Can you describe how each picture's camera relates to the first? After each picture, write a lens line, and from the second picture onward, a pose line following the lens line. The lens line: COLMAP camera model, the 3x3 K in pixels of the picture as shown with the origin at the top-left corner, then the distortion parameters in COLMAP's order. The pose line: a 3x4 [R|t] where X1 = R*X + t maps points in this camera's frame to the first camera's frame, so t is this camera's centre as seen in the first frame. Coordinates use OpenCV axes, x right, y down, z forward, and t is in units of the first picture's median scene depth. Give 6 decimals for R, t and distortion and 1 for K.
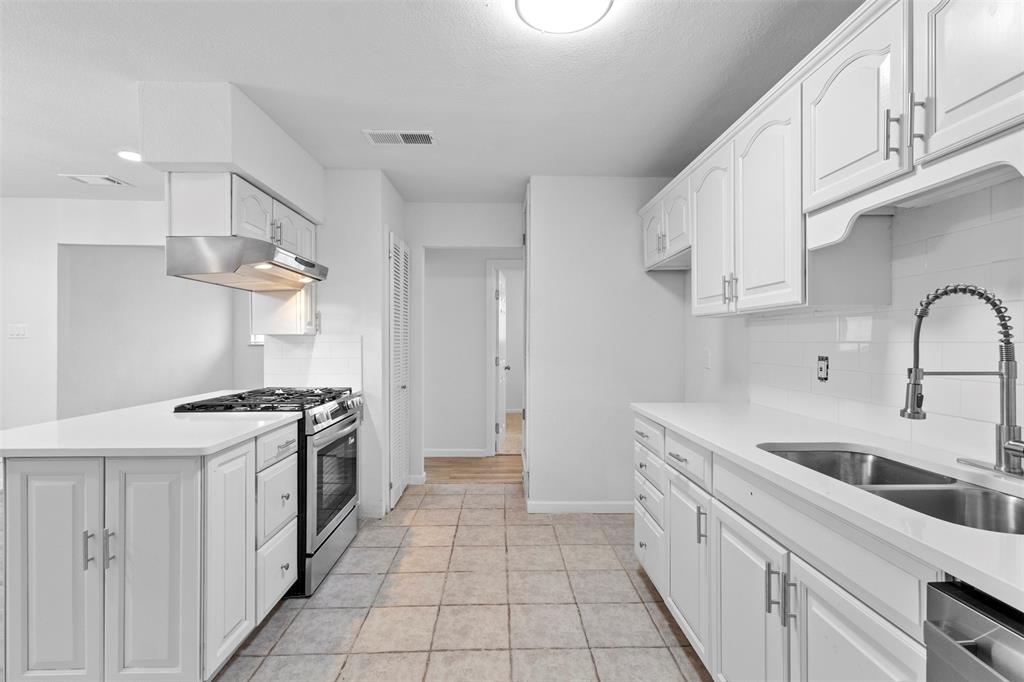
lens RADIAL K [[475.4, 0, 511.8], [0, 475.4, 341.5], [0, 0, 1]] dist [0.008705, -0.000948]
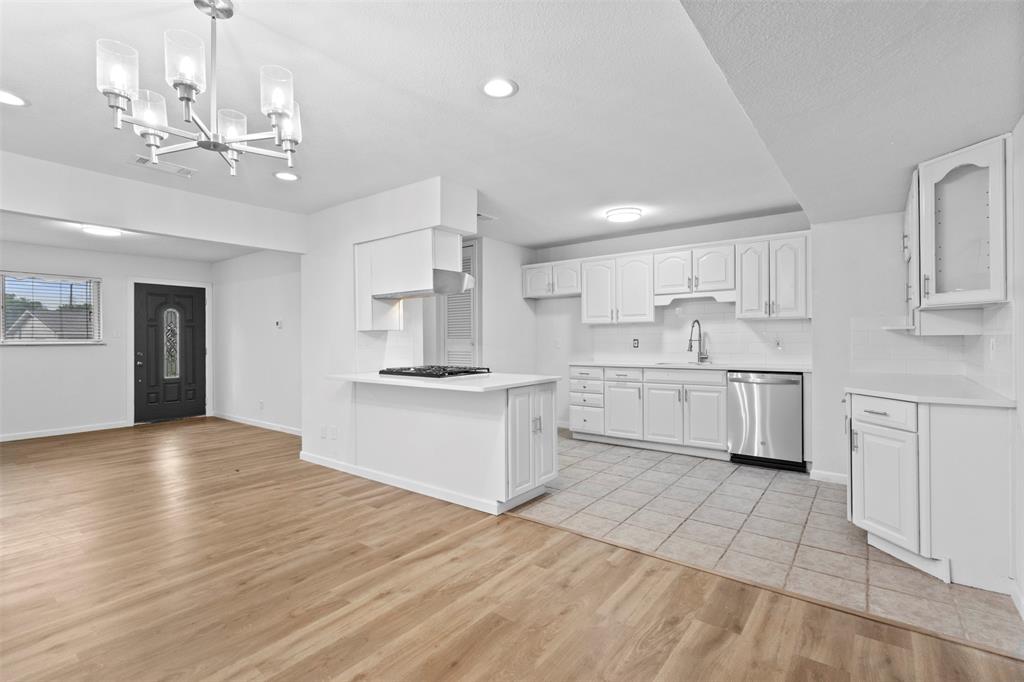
lens RADIAL K [[475.4, 0, 514.8], [0, 475.4, 342.9], [0, 0, 1]] dist [0.008705, -0.000948]
pose [[0.625610, -0.012260, 0.780039, -1.792316], [0.007679, 0.999925, 0.009558, 0.017764], [-0.780098, 0.000010, 0.625658, -0.210492]]
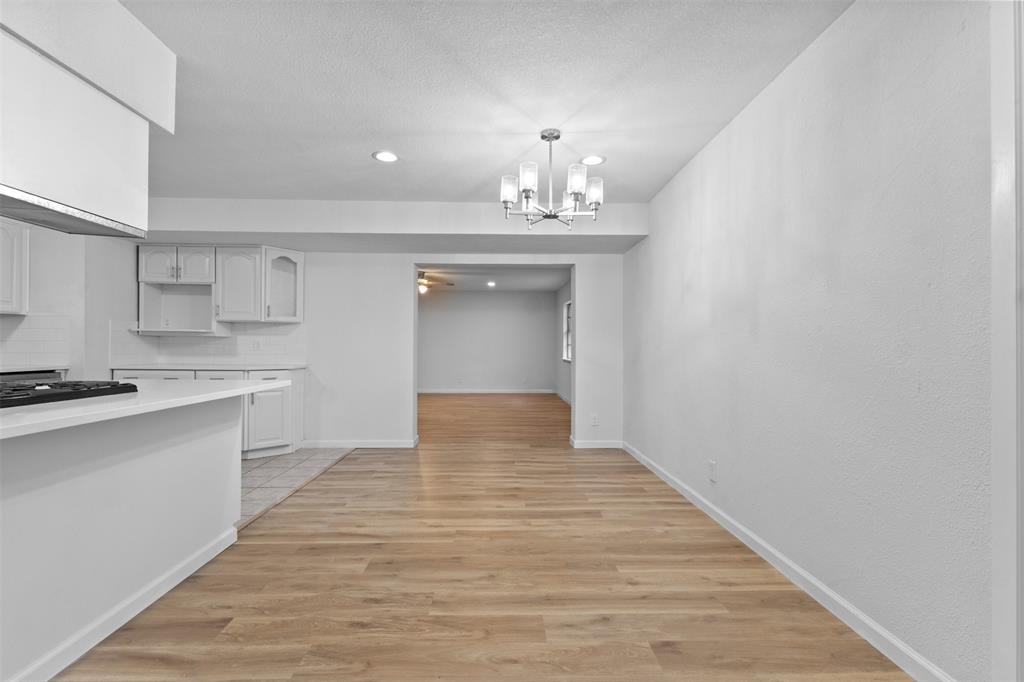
lens RADIAL K [[475.4, 0, 506.1], [0, 475.4, 345.2], [0, 0, 1]] dist [0.008705, -0.000948]
pose [[-0.999988, -0.004463, 0.001966, -1.391217], [-0.004476, 0.999966, -0.006936, 0.068529], [-0.001935, -0.006944, -0.999974, 1.884936]]
